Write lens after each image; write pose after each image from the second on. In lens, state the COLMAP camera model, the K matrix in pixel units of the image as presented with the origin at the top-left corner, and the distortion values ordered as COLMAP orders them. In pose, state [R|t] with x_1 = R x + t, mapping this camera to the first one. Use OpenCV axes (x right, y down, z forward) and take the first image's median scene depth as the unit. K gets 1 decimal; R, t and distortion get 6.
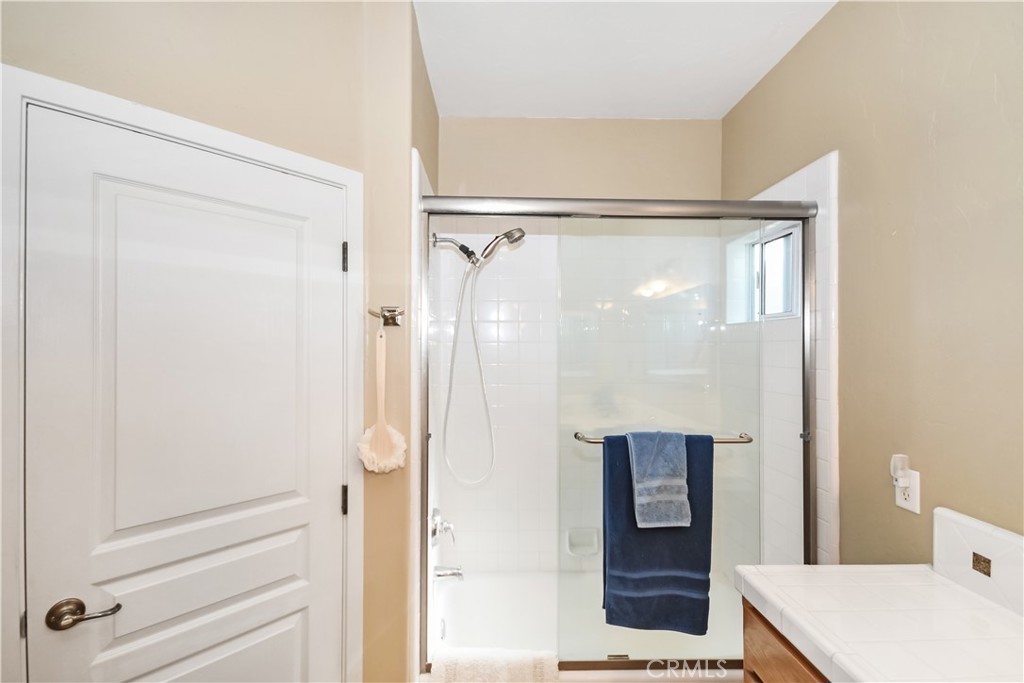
lens RADIAL K [[441.1, 0, 502.1], [0, 441.1, 342.9], [0, 0, 1]] dist [0.000186, -0.006639]
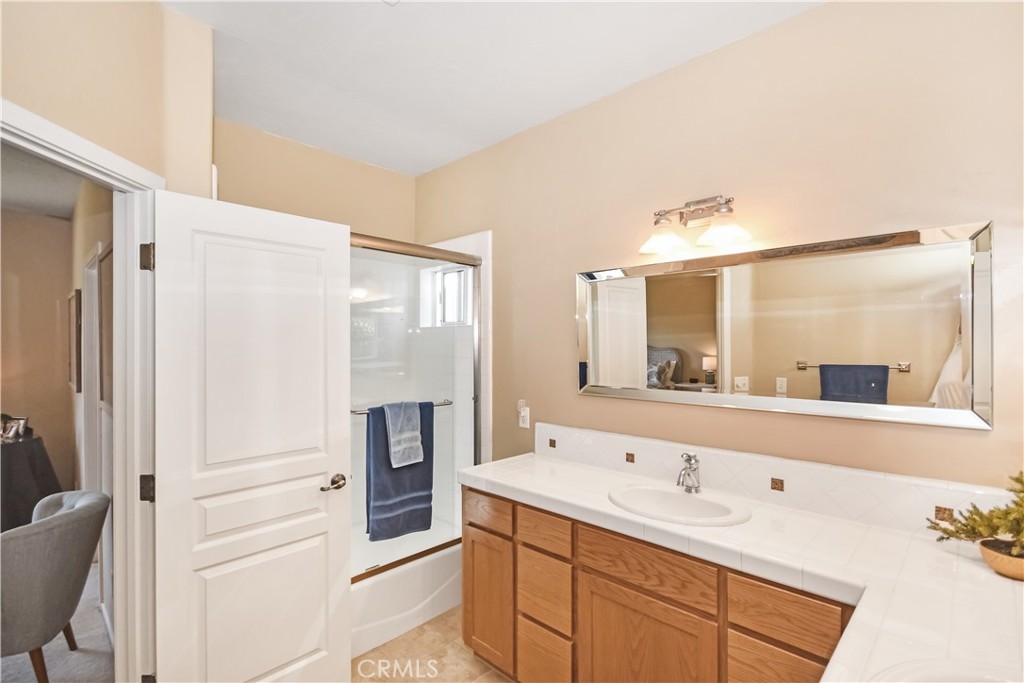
lens RADIAL K [[457.8, 0, 504.4], [0, 457.8, 340.3], [0, 0, 1]] dist [-0.000358, -0.000577]
pose [[0.713310, 0.007055, 0.700813, -0.483461], [-0.008057, 0.999966, -0.001866, -0.004657], [-0.700802, -0.004316, 0.713343, -0.331387]]
